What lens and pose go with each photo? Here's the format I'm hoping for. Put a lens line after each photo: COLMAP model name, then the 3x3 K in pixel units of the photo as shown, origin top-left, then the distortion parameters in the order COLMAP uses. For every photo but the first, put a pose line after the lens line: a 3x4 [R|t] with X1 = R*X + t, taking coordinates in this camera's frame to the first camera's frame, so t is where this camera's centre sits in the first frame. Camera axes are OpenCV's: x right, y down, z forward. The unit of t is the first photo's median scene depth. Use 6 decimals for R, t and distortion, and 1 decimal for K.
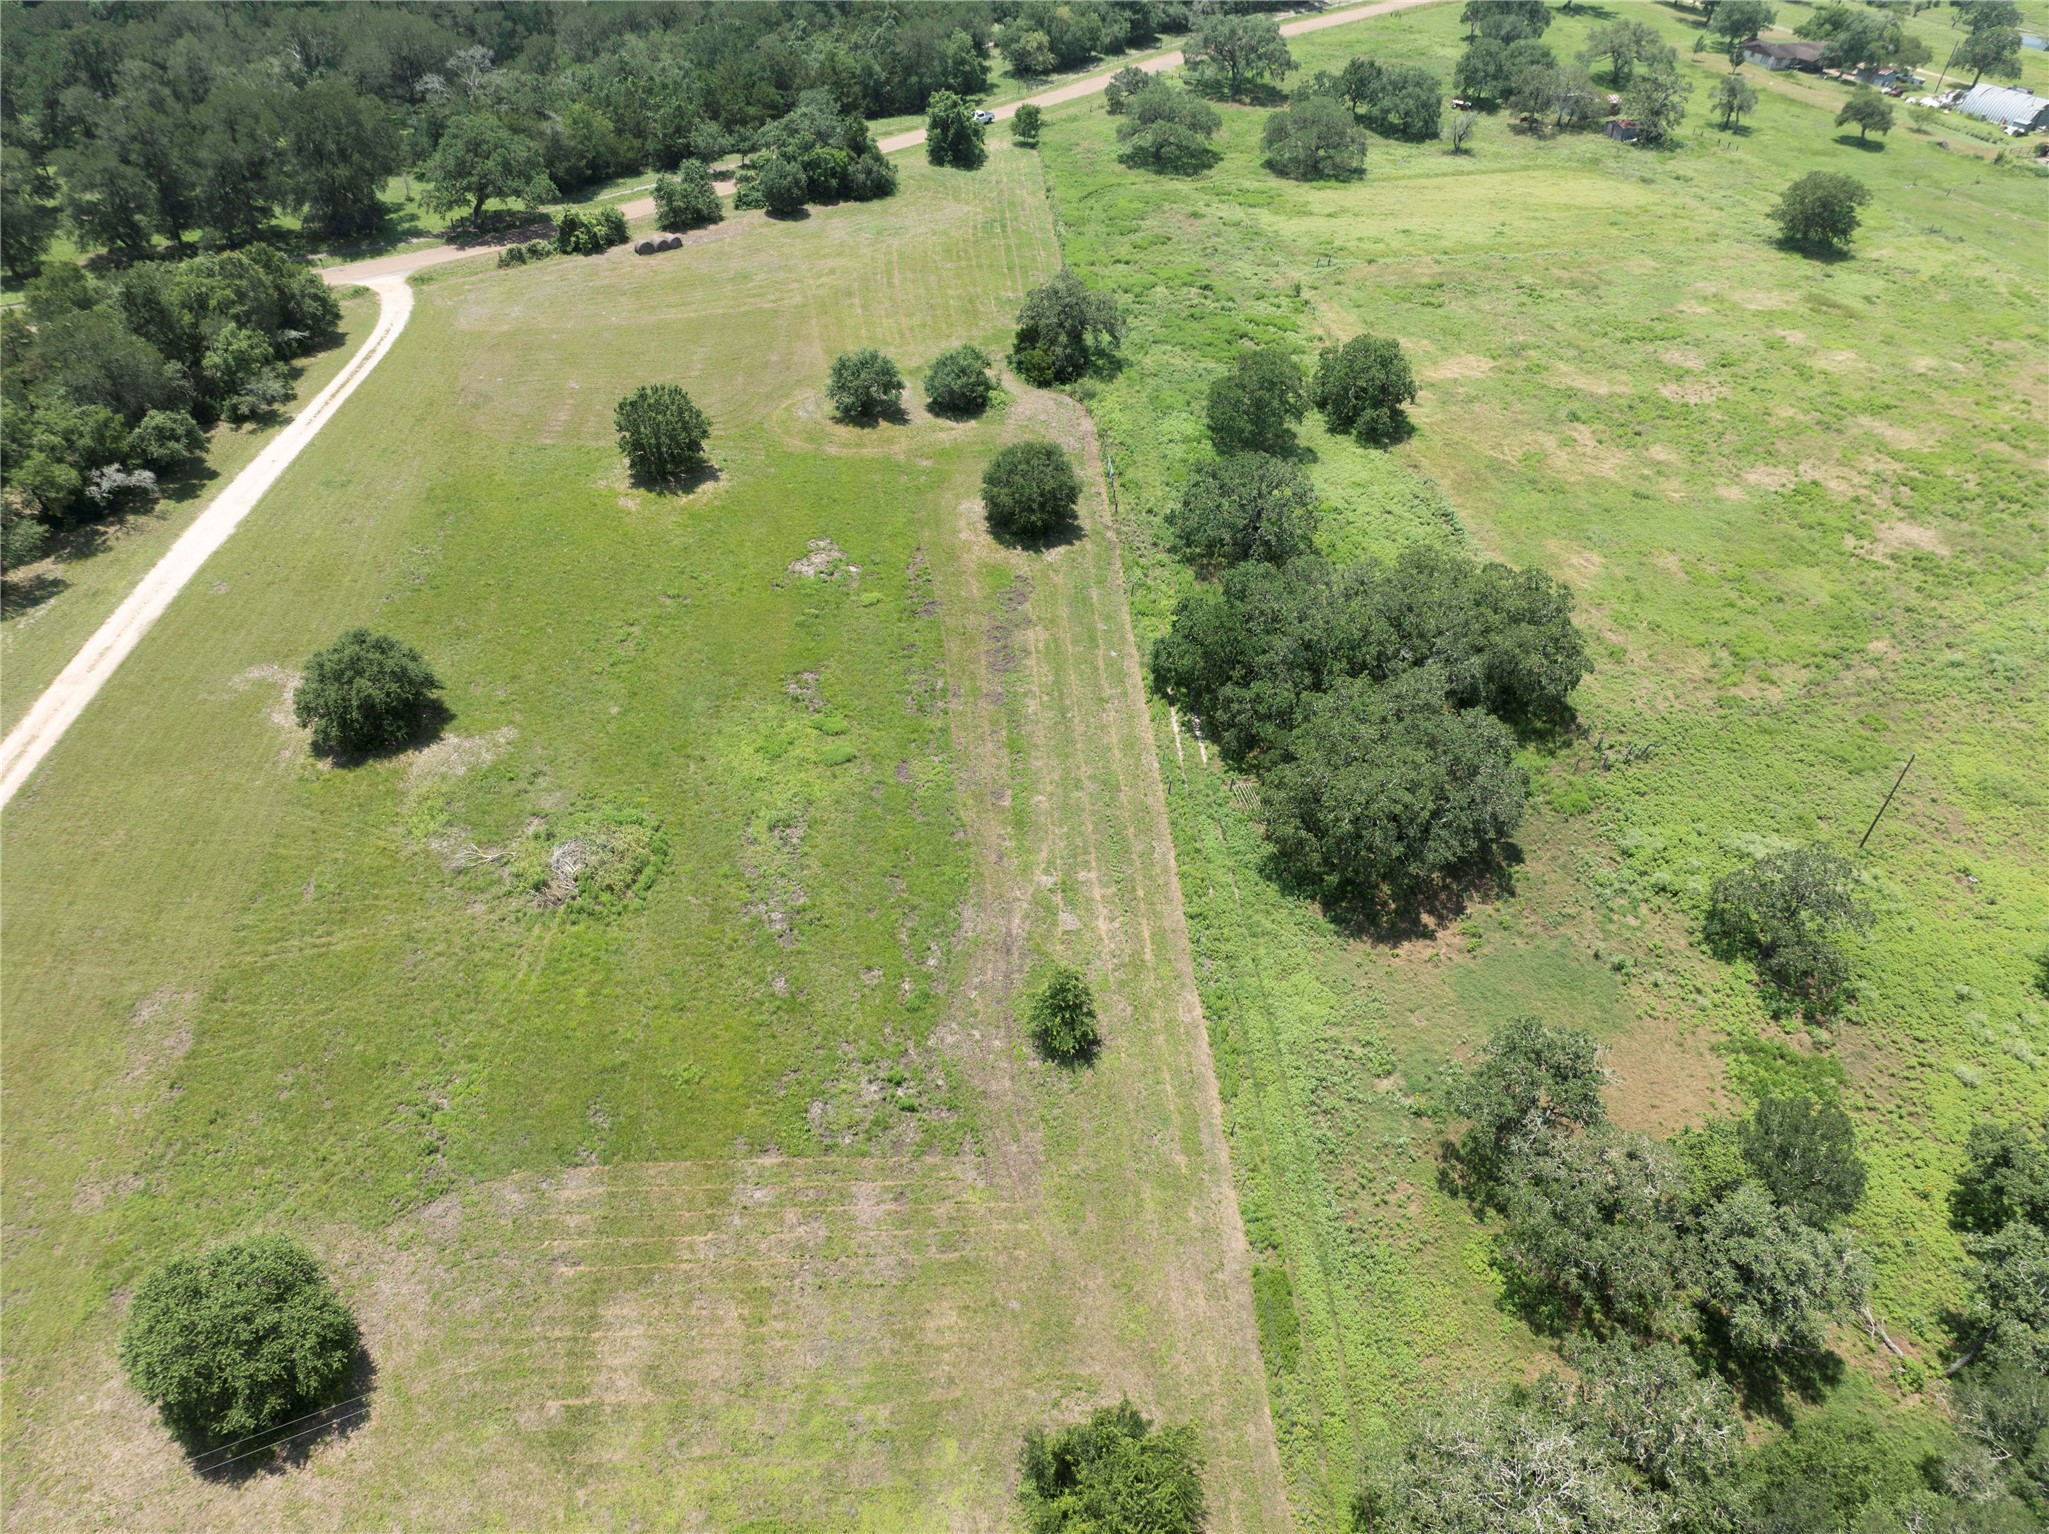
lens RADIAL K [[1563.8, 0, 1024.5], [0, 1563.8, 767.0], [0, 0, 1]] dist [-0.038707, 0.004753]
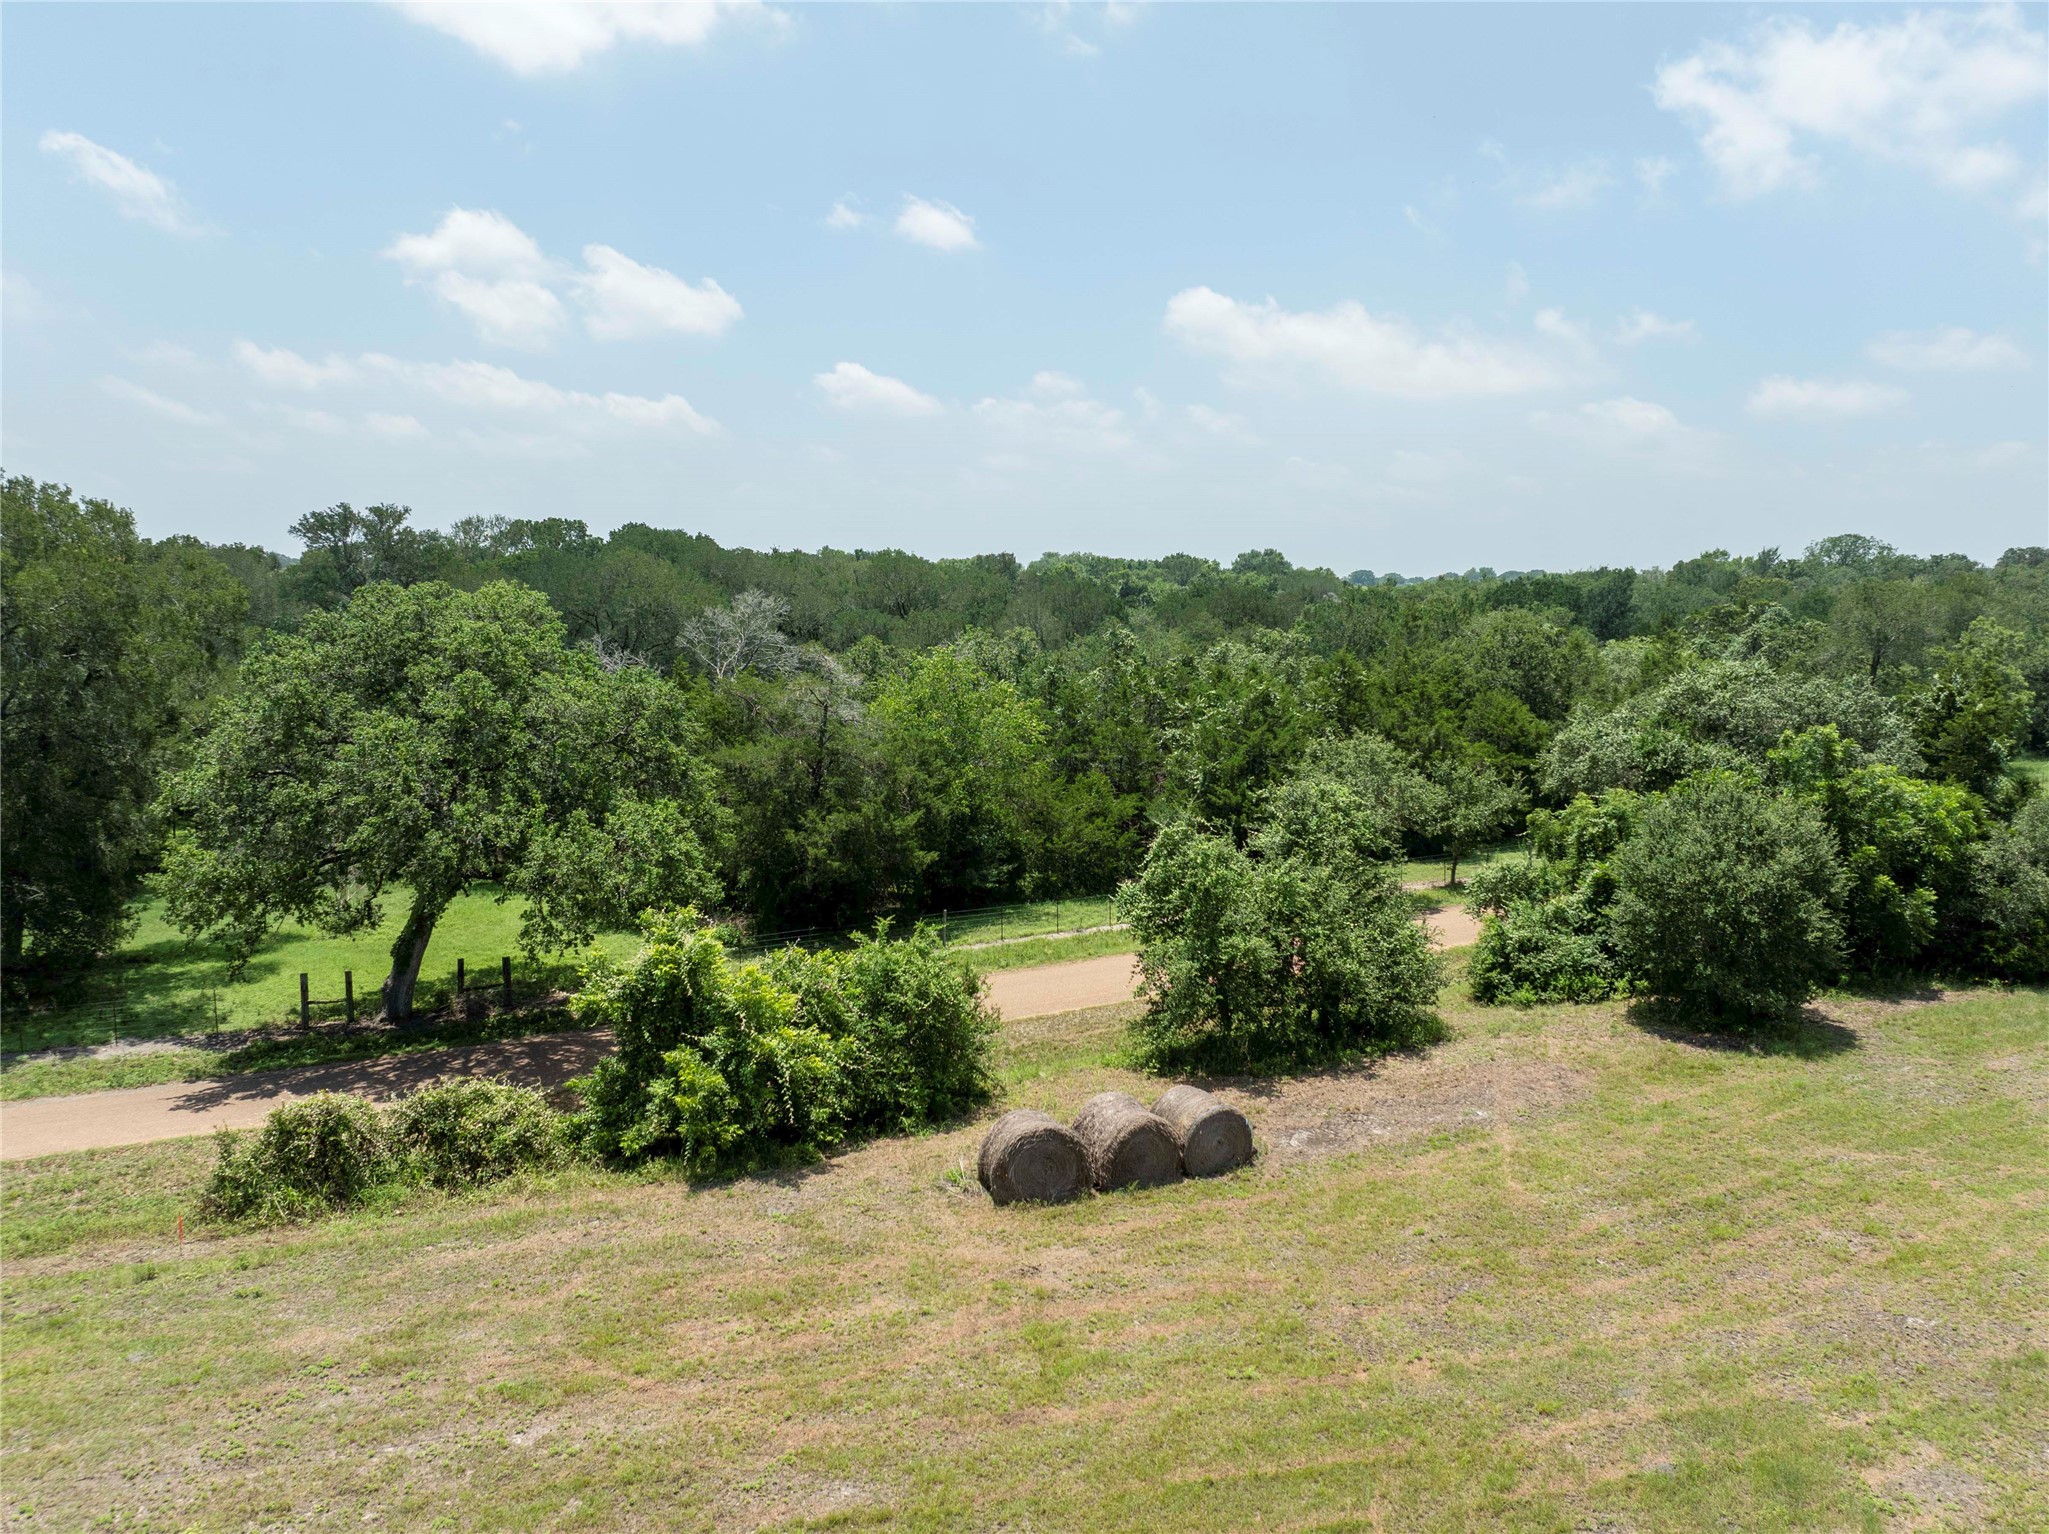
lens RADIAL K [[1570.8, 0, 1024.5], [0, 1570.8, 767.0], [0, 0, 1]] dist [-0.025106, -0.030509]
pose [[0.945938, -0.018830, -0.323801, -0.181292], [-0.149218, 0.861129, -0.485994, -0.275667], [0.287986, 0.508037, 0.811765, 0.803300]]
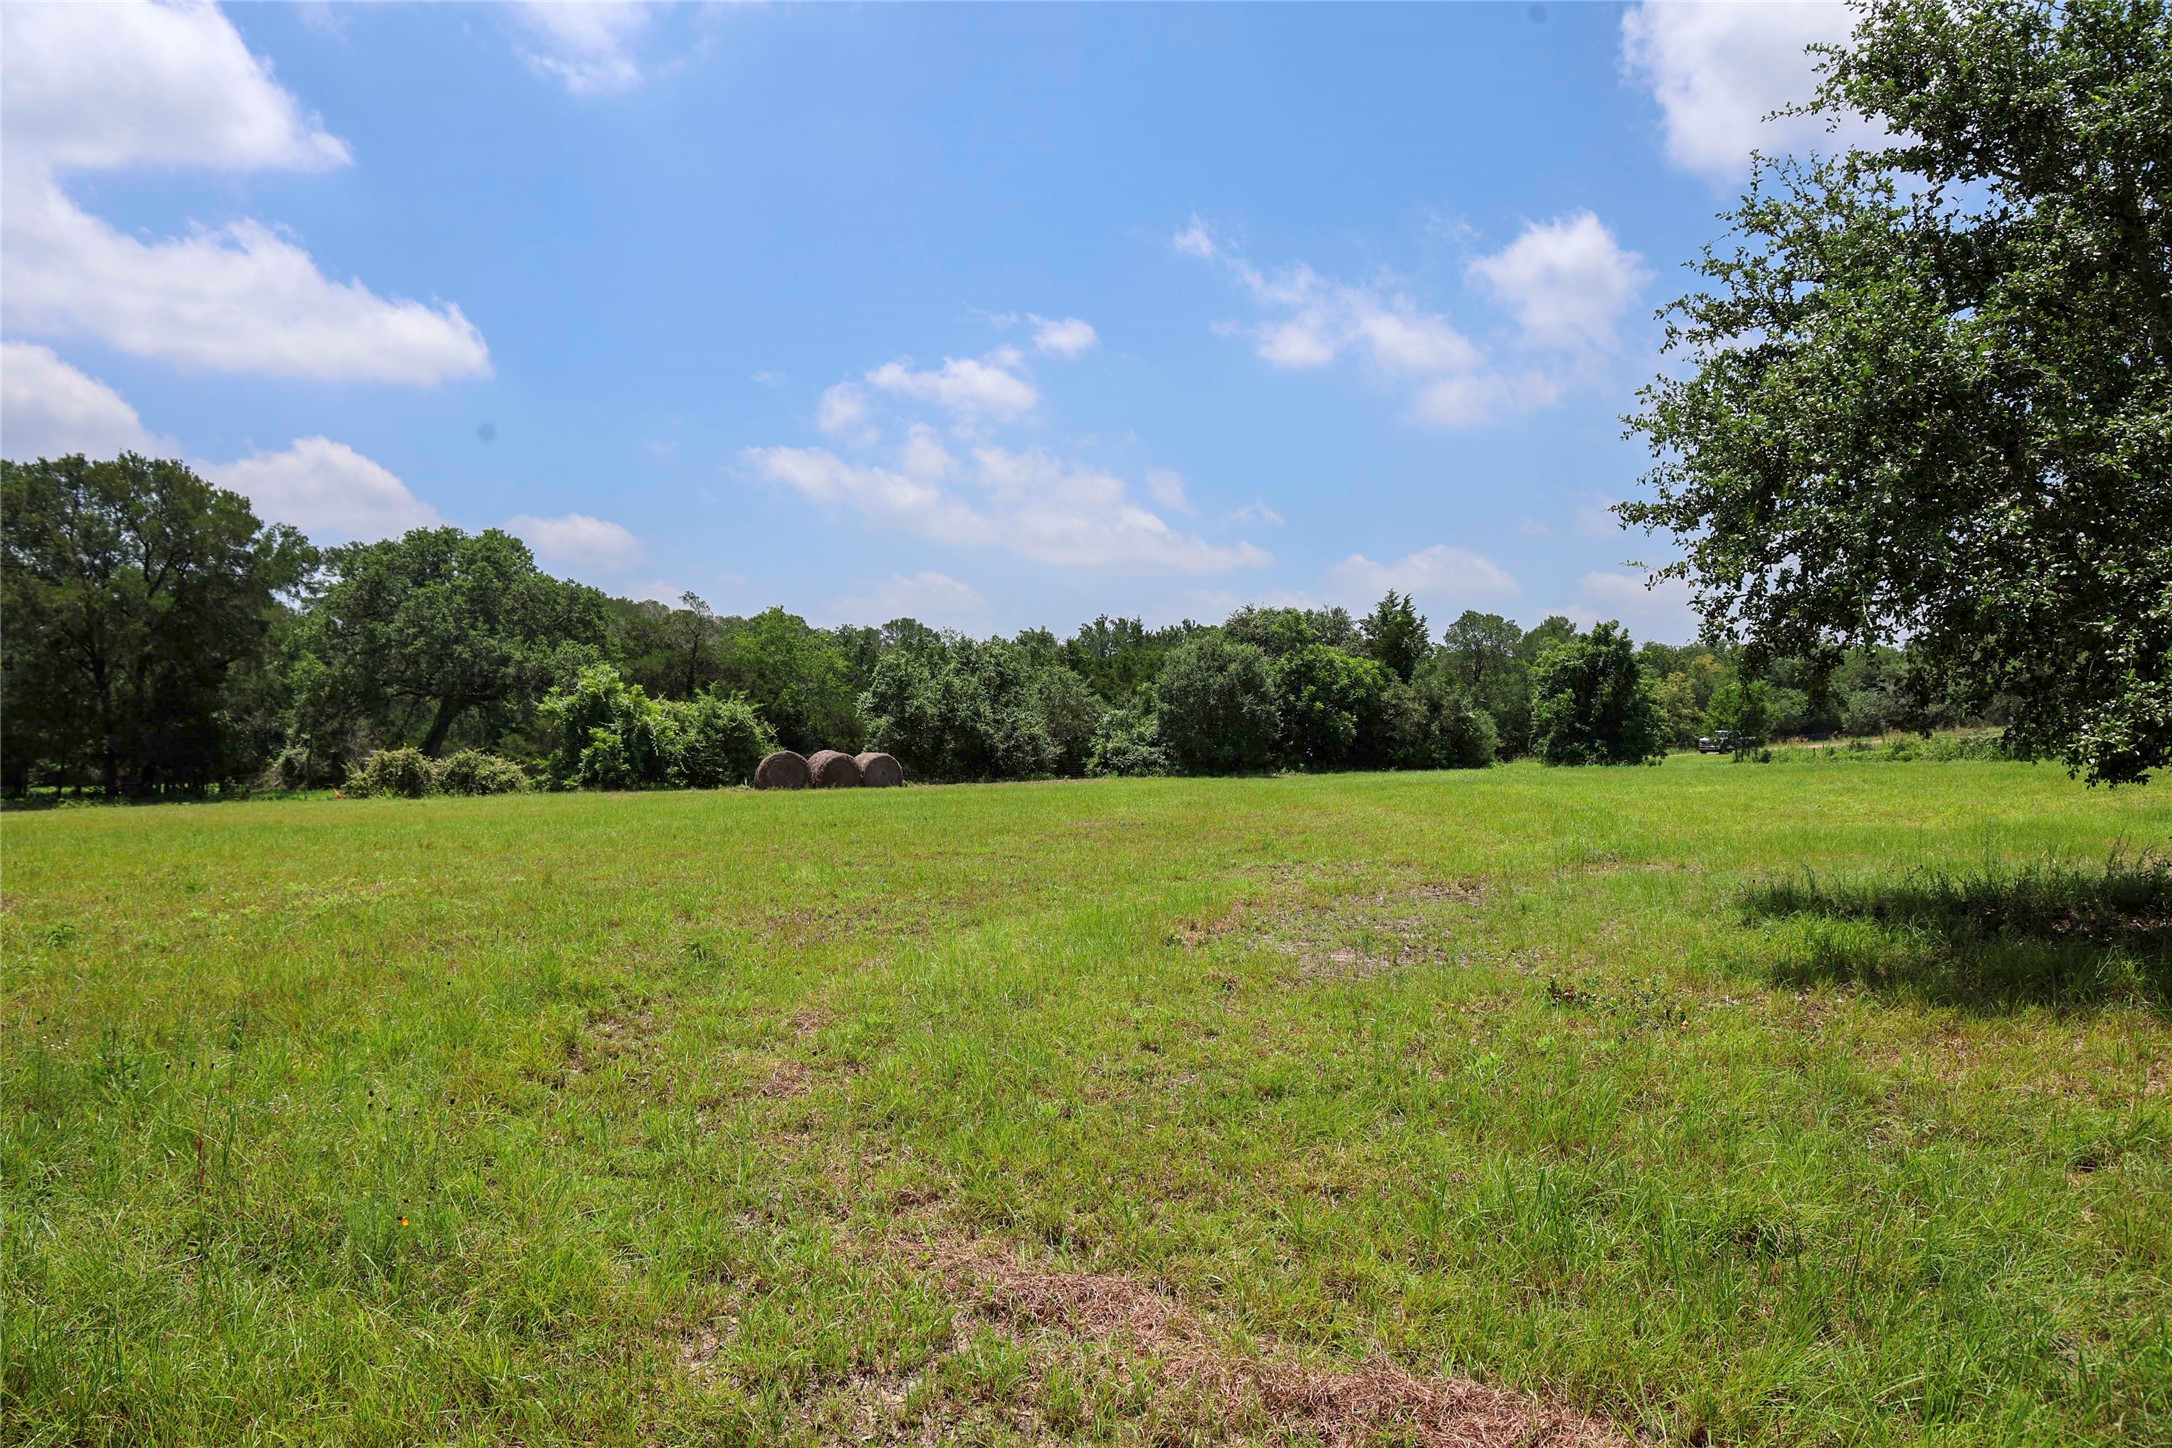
lens RADIAL K [[1488.2, 0, 1086.0], [0, 1488.2, 724.0], [0, 0, 1]] dist [-0.084838, 0.042623]
pose [[0.973598, -0.059316, -0.220430, -0.106806], [-0.085999, 0.799187, -0.594898, -0.153438], [0.211452, 0.598148, 0.772986, 0.731852]]
